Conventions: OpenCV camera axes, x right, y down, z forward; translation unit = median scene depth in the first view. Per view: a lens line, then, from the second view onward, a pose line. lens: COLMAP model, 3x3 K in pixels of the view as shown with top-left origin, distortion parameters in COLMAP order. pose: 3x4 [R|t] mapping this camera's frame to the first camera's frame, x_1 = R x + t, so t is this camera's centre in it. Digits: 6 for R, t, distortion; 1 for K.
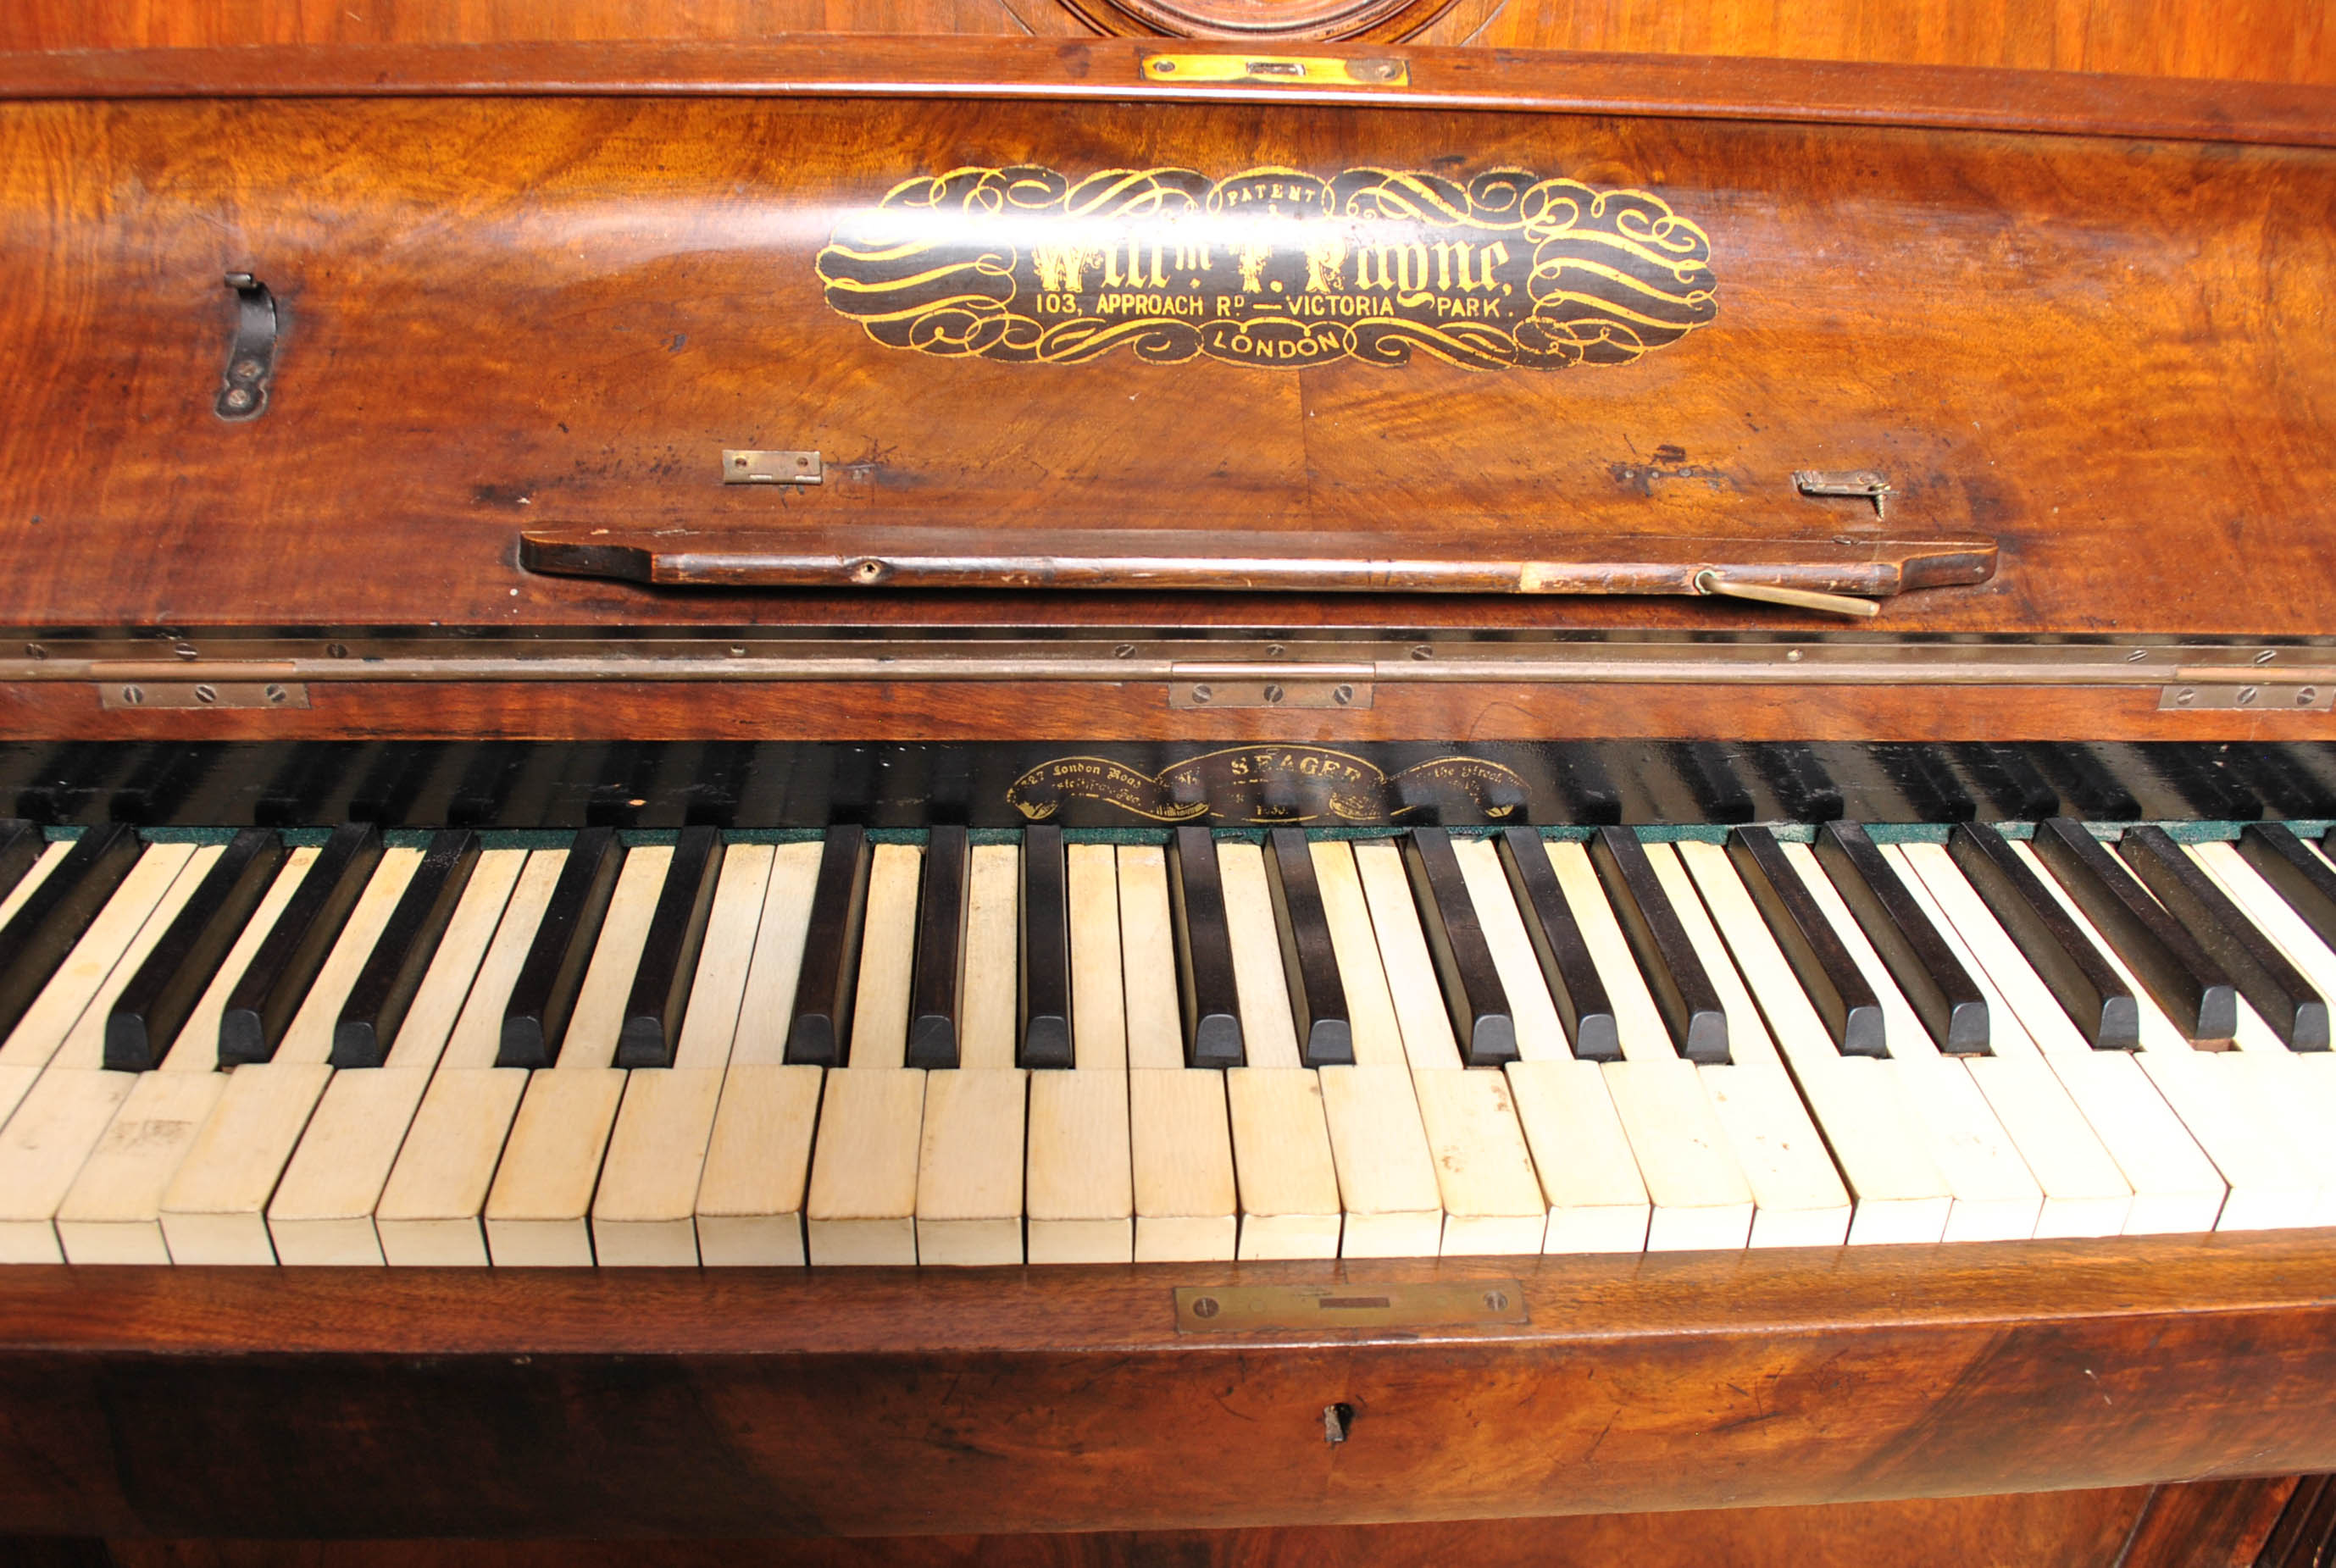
lens RADIAL K [[1914.9, 0, 1168.1], [0, 1914.9, 772.8], [0, 0, 1]] dist [-0.084851, 0.015201]
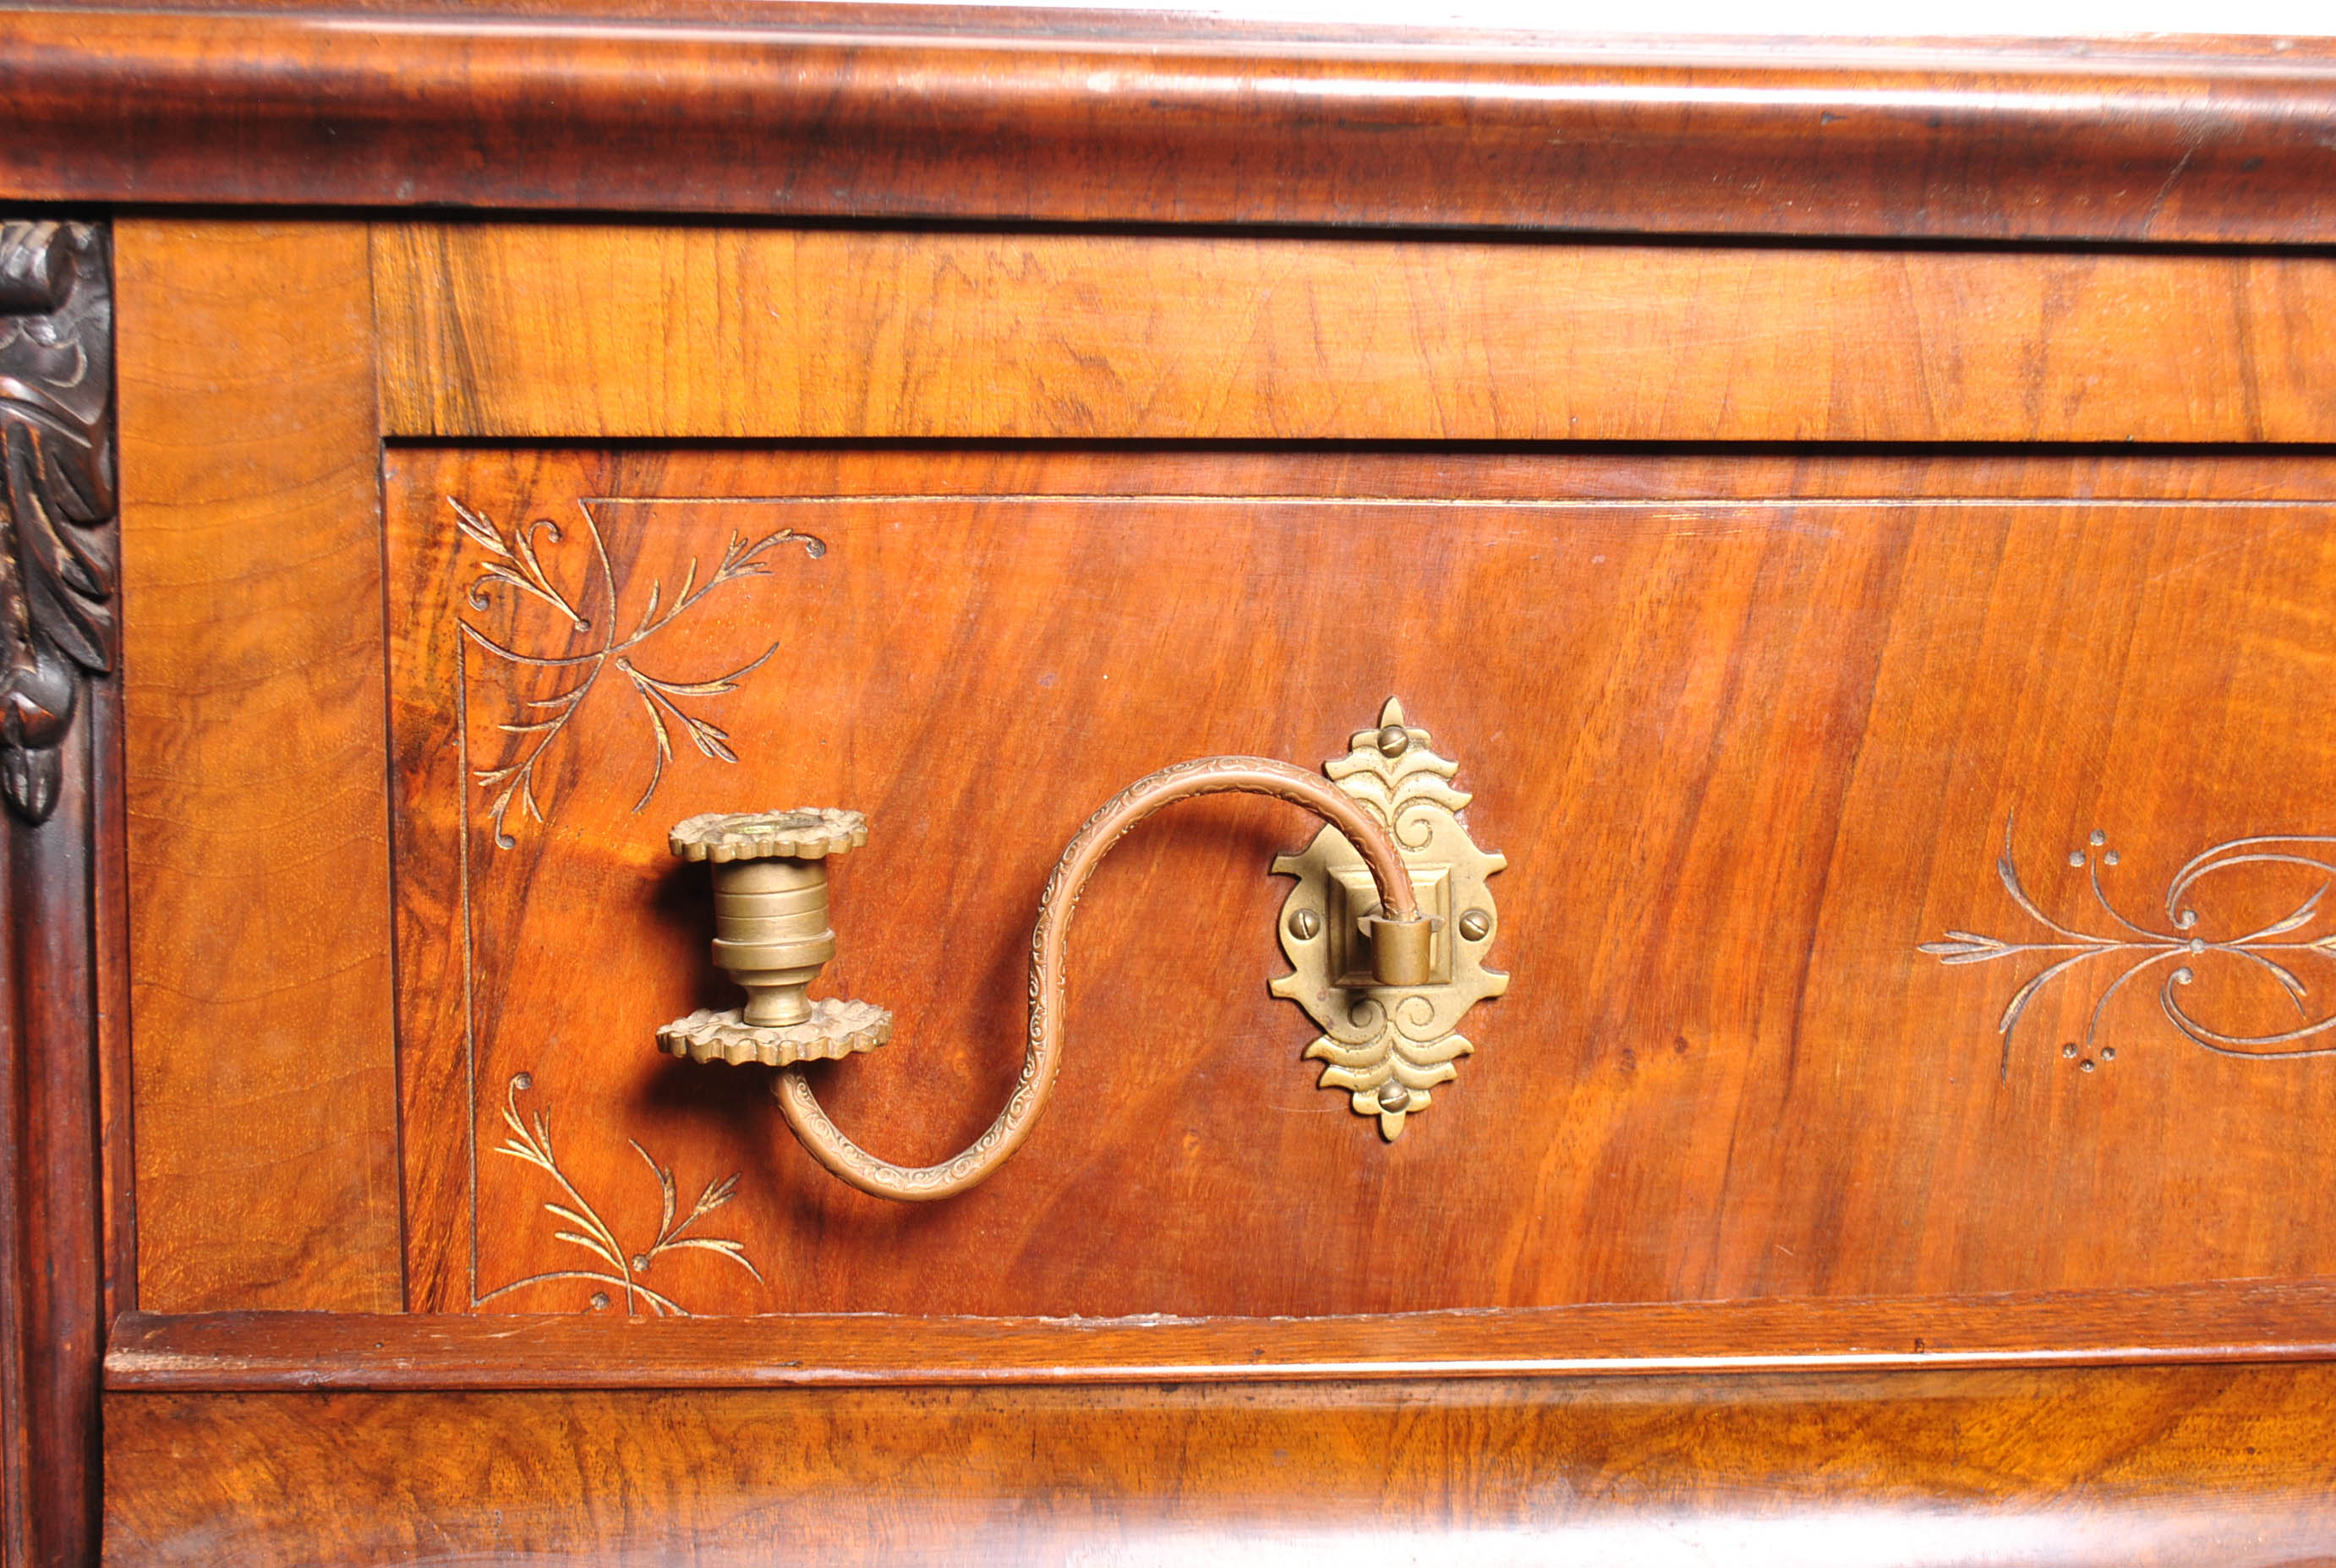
lens RADIAL K [[3148.0, 0, 1166.7], [0, 3148.0, 725.8], [0, 0, 1]] dist [-0.051134, -0.003324]
pose [[0.999584, -0.026033, 0.012415, -0.708555], [0.028838, 0.909608, -0.414465, -0.078225], [-0.000503, 0.414650, 0.909981, -0.259831]]
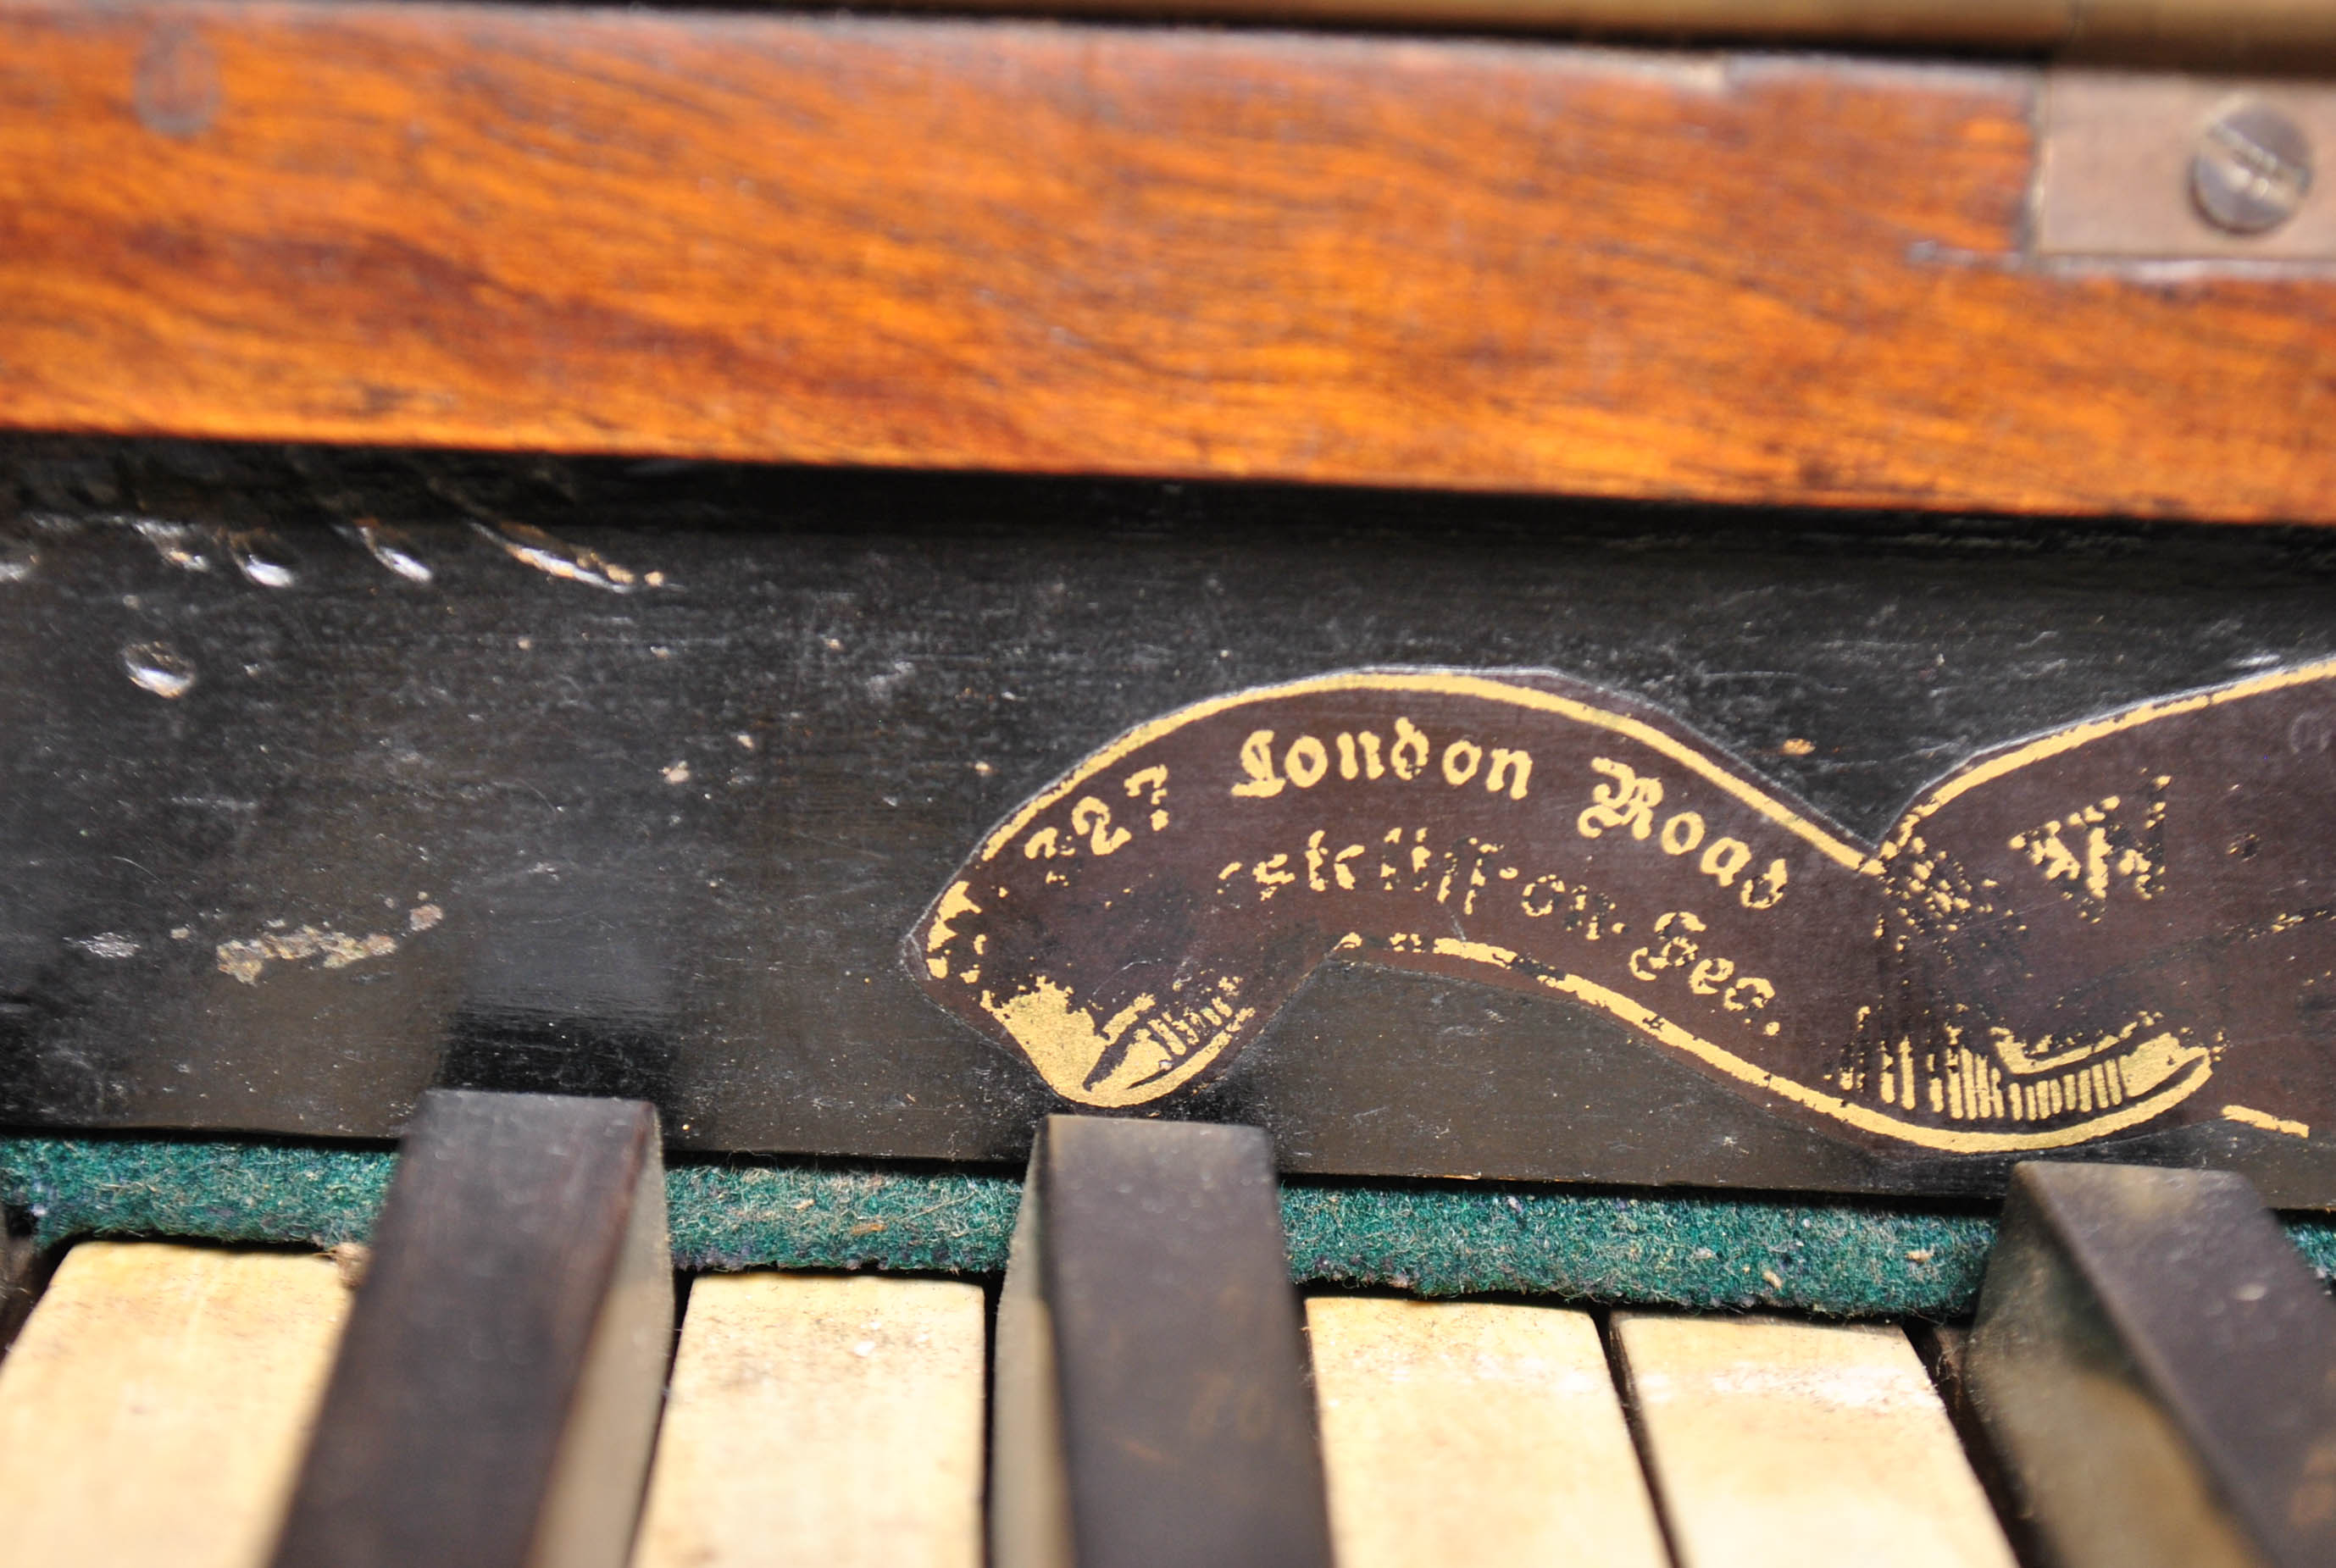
lens RADIAL K [[5458.9, 0, 1168.0], [0, 5458.9, 784.0], [0, 0, 1]] dist [0.047083, -0.264210]
pose [[0.999344, 0.019852, -0.030279, -0.051135], [-0.027121, 0.964472, -0.262790, 0.115686], [0.023987, 0.263439, 0.964378, 0.564760]]
